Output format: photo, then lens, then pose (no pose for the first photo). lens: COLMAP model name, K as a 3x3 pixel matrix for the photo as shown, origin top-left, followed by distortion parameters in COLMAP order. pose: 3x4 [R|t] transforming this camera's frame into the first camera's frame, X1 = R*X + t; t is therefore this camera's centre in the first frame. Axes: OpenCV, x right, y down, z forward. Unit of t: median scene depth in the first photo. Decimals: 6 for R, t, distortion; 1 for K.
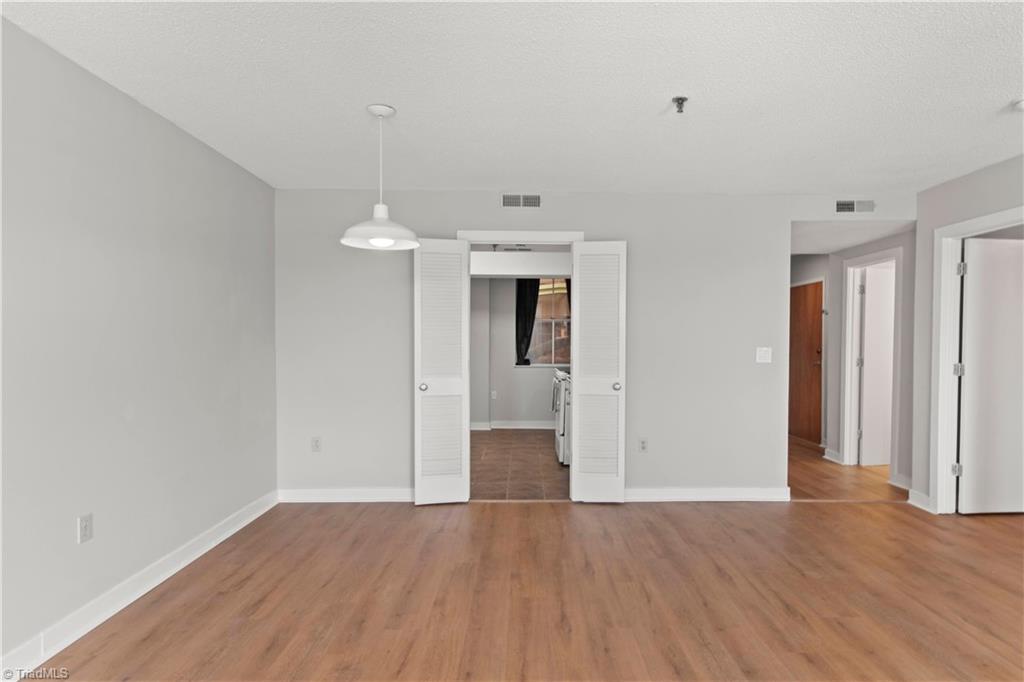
lens RADIAL K [[560.1, 0, 523.5], [0, 560.1, 347.9], [0, 0, 1]] dist [0.004166, -0.001974]
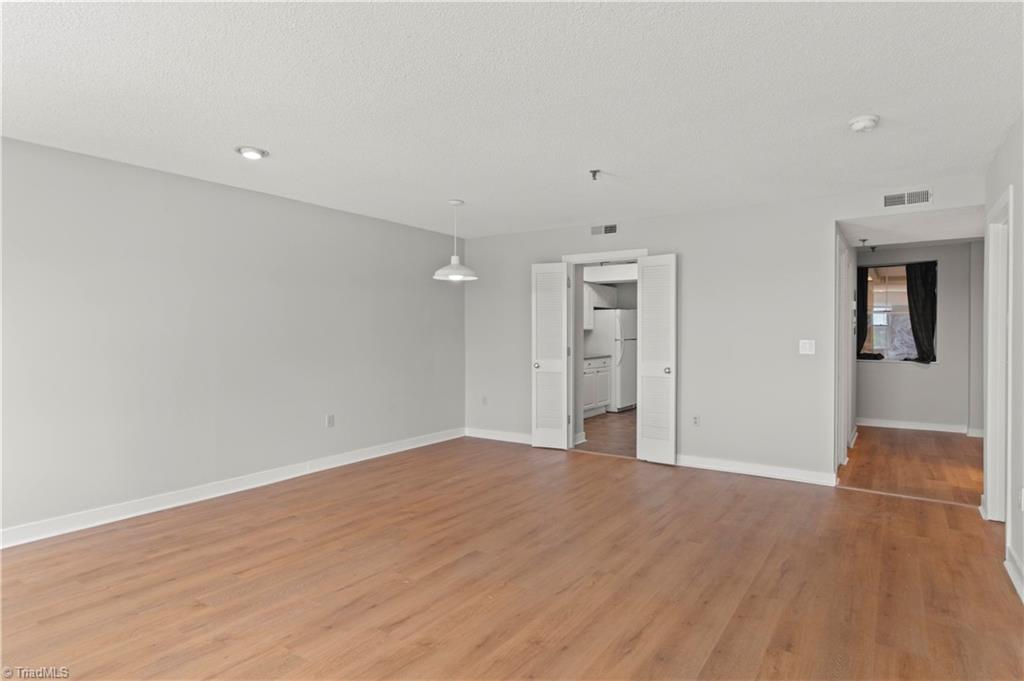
lens RADIAL K [[560.1, 0, 543.4], [0, 560.1, 334.2], [0, 0, 1]] dist [0.004166, -0.001974]
pose [[0.826123, 0.000241, -0.563490, 0.631950], [-0.006472, 0.999938, -0.009061, 0.000953], [0.563453, 0.011132, 0.826073, -0.185068]]
